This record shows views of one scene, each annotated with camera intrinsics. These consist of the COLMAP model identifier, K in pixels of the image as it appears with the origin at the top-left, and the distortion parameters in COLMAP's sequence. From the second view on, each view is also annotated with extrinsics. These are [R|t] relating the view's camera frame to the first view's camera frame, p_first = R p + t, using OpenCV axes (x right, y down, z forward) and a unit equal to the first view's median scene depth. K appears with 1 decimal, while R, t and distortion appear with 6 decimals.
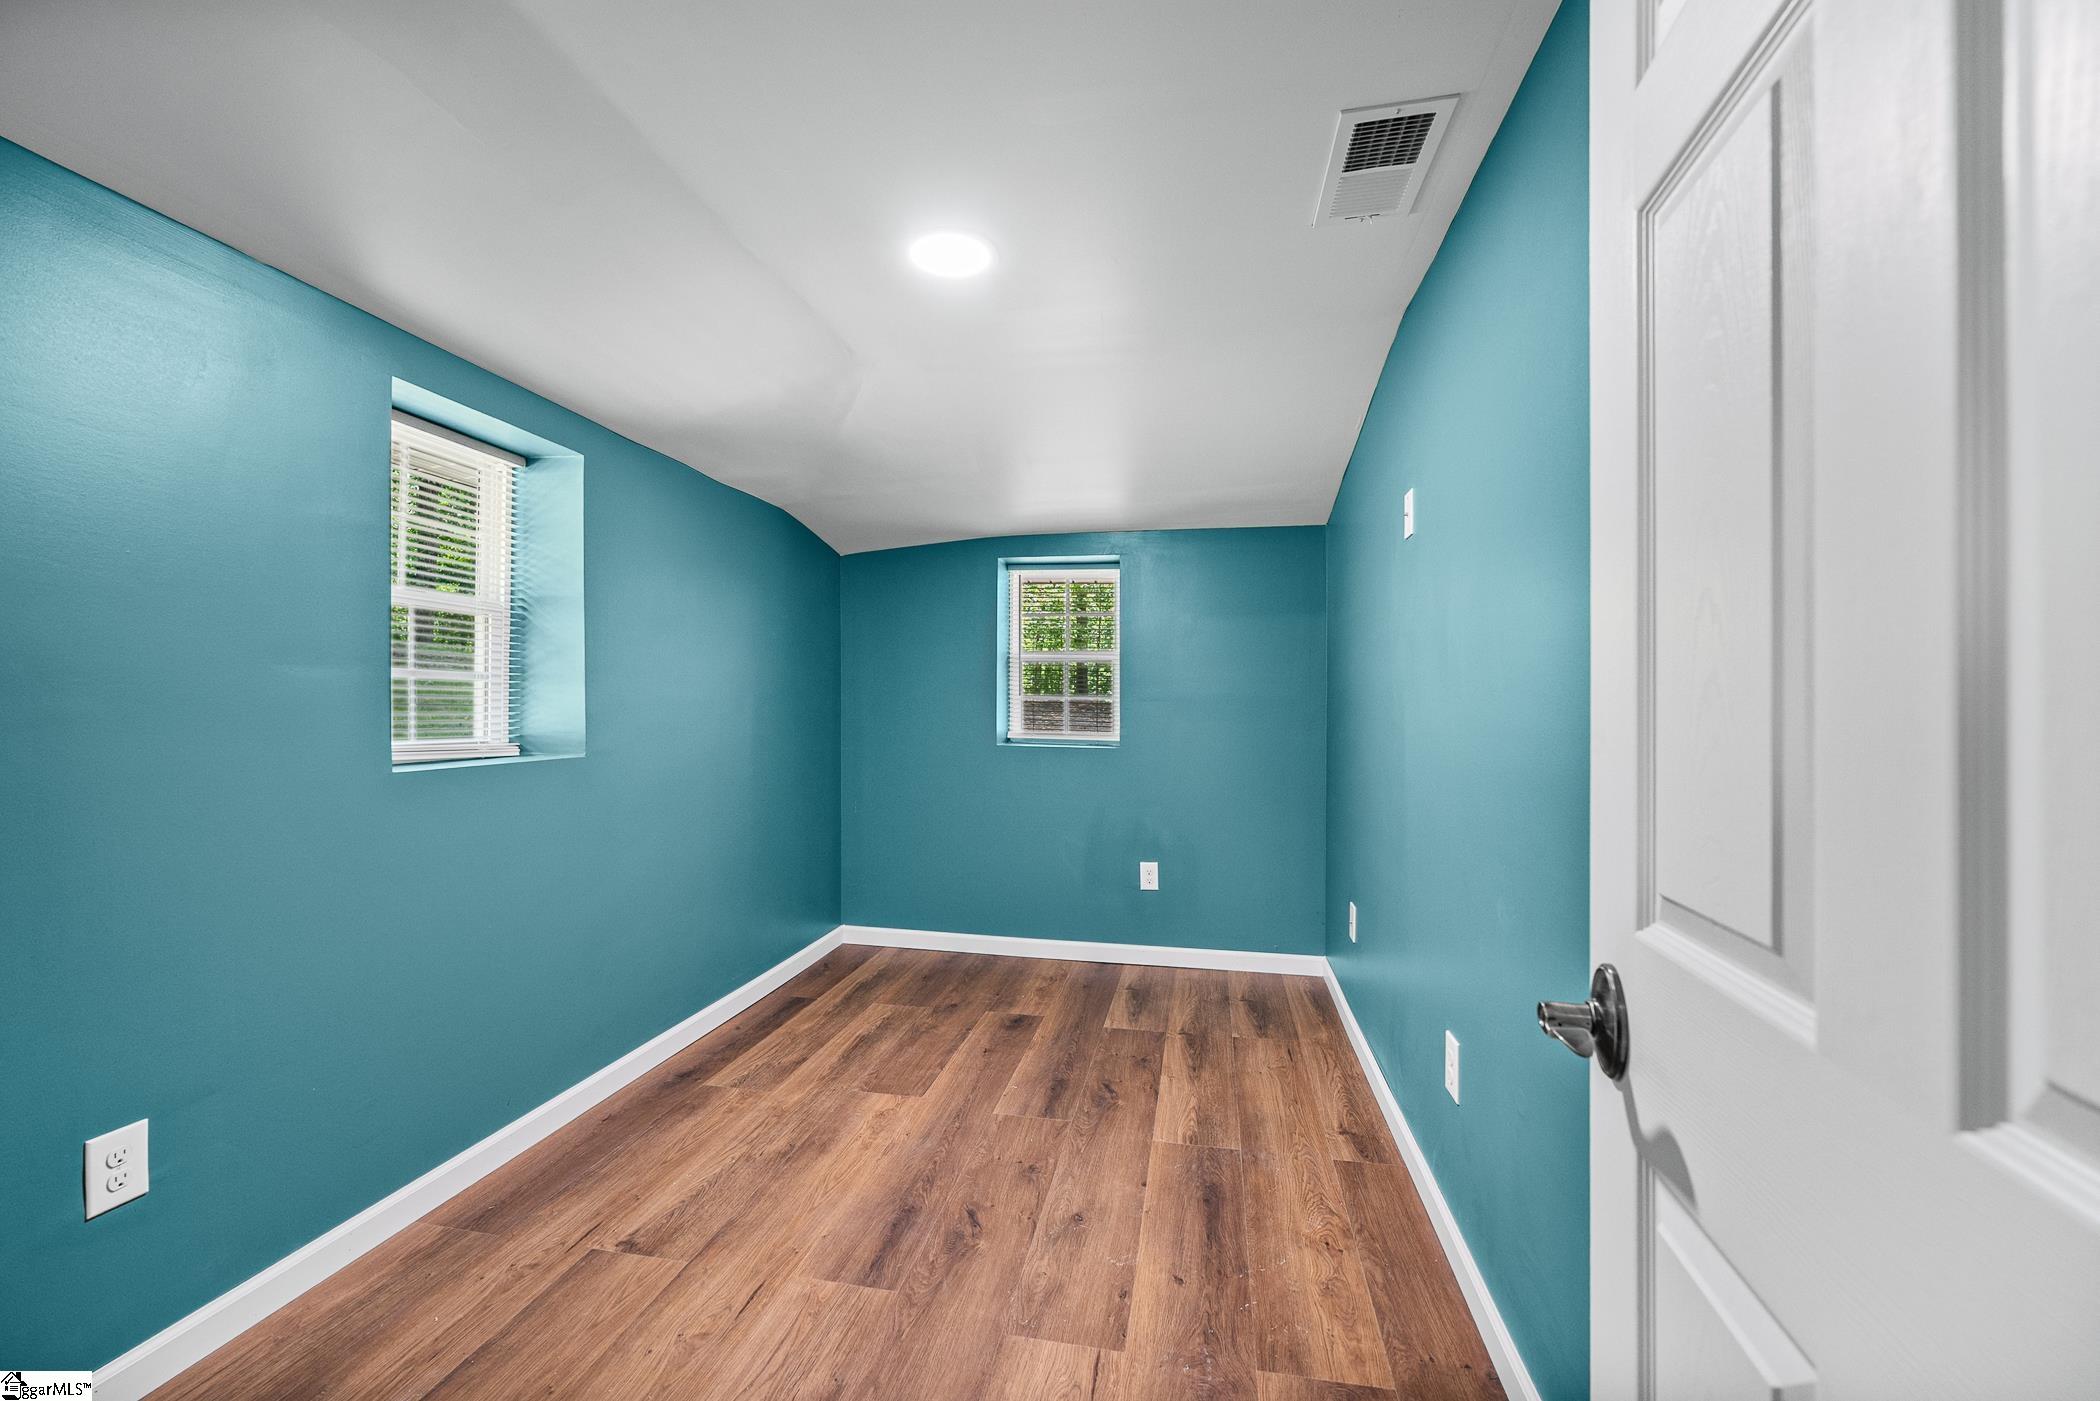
lens RADIAL K [[830.3, 0, 1042.9], [0, 830.3, 700.4], [0, 0, 1]] dist [-0.002367, -0.000219]
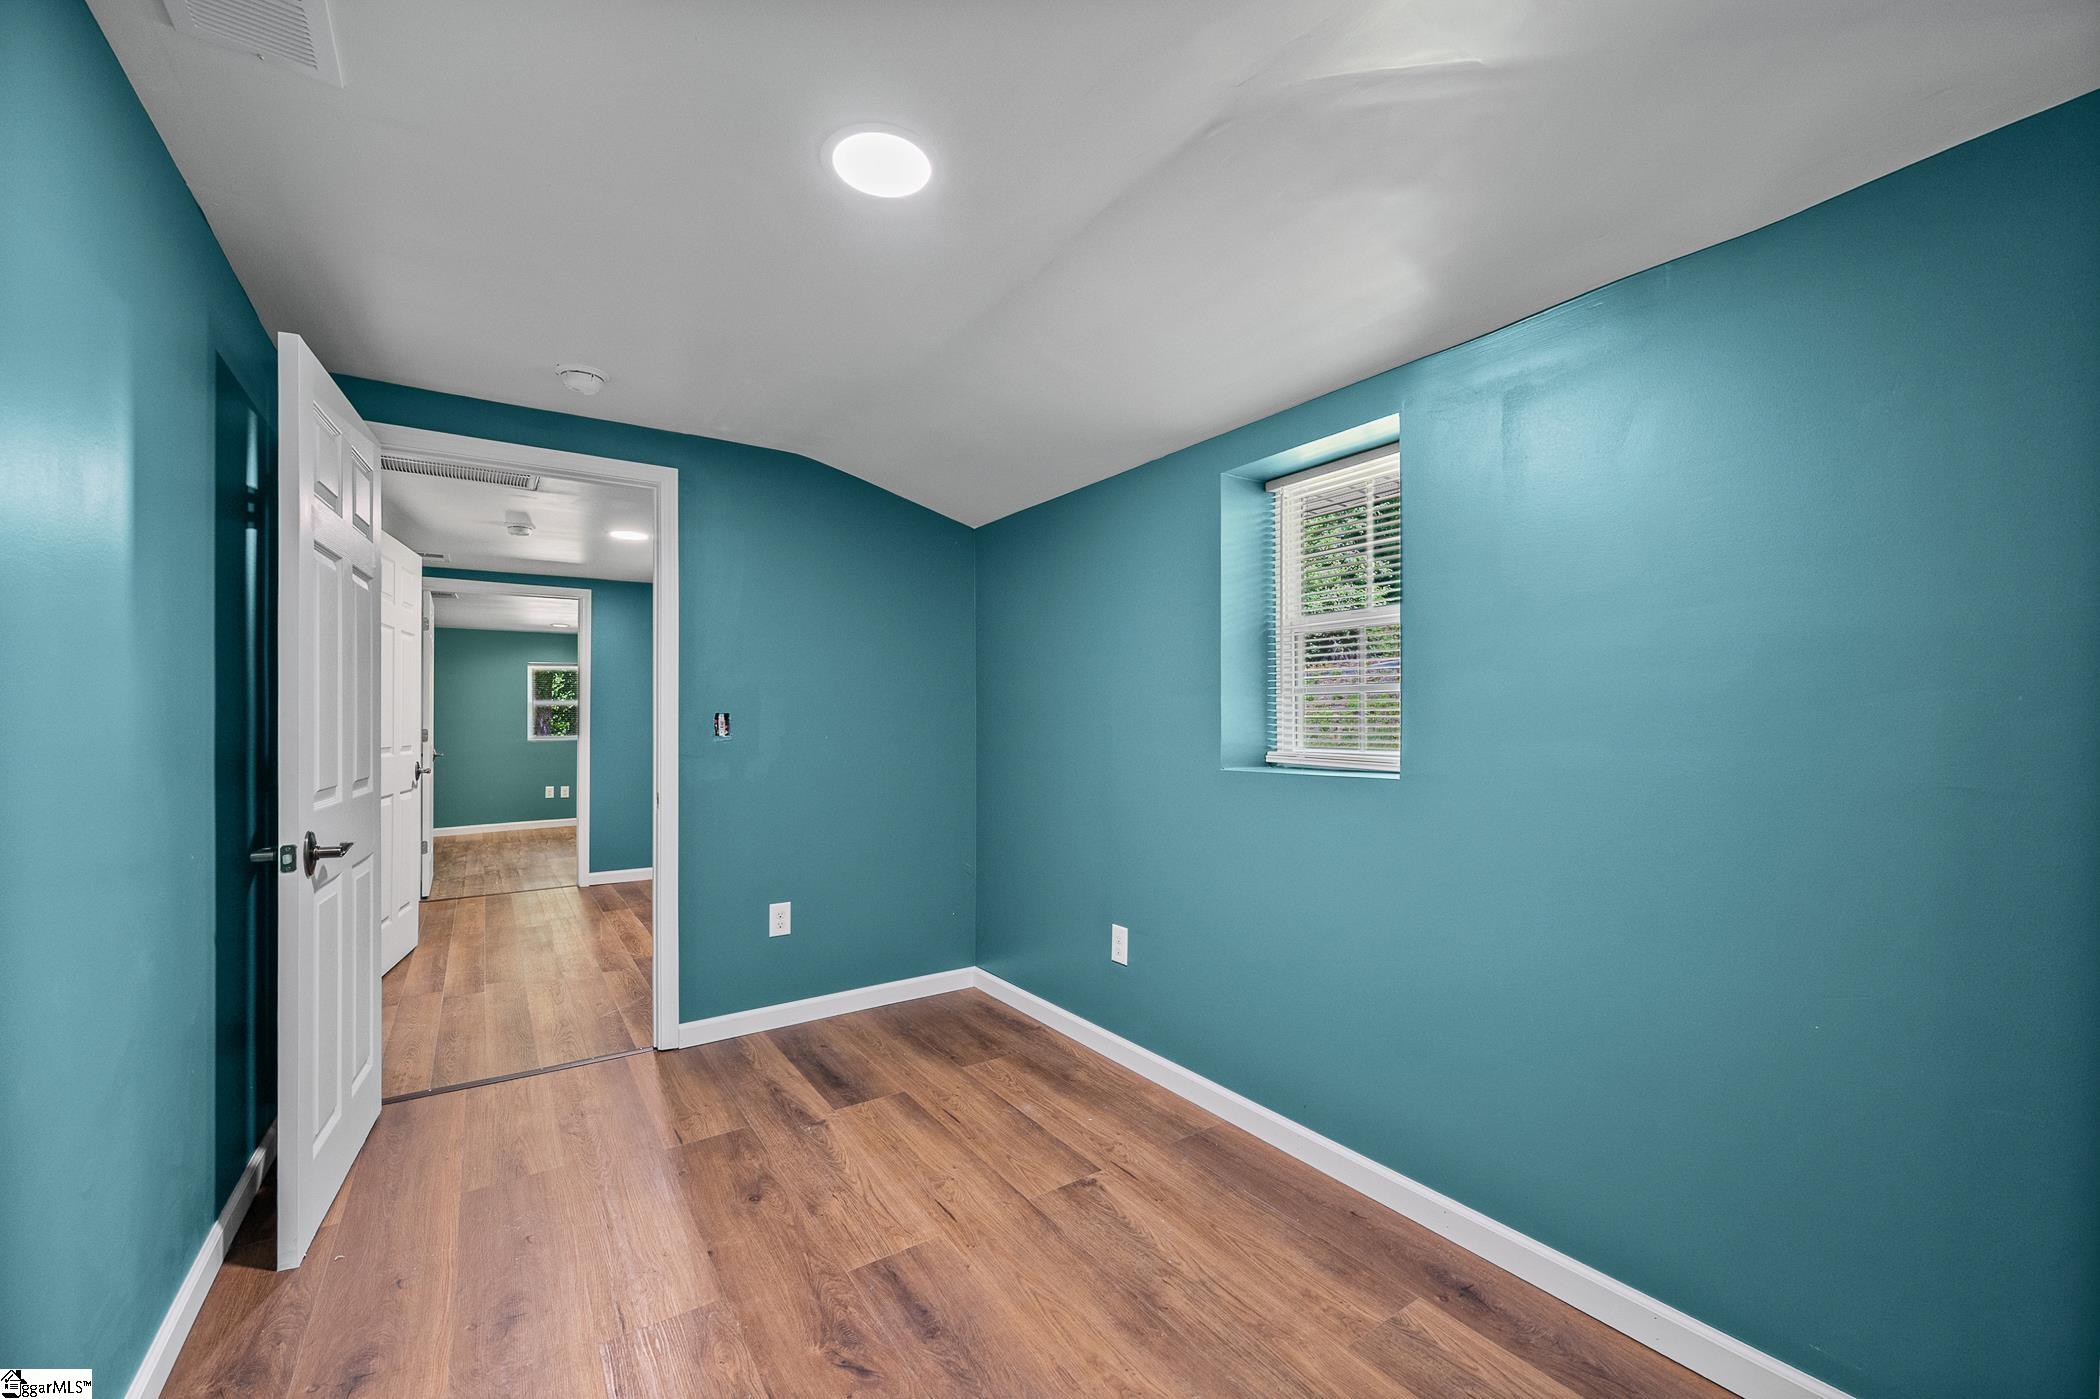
lens RADIAL K [[830.3, 0, 1042.9], [0, 830.3, 699.4], [0, 0, 1]] dist [-0.002367, -0.000219]
pose [[-0.705335, -0.014625, -0.708723, 0.365326], [0.012055, 0.999395, -0.032621, 0.015301], [0.708771, -0.031553, -0.704732, 1.733487]]
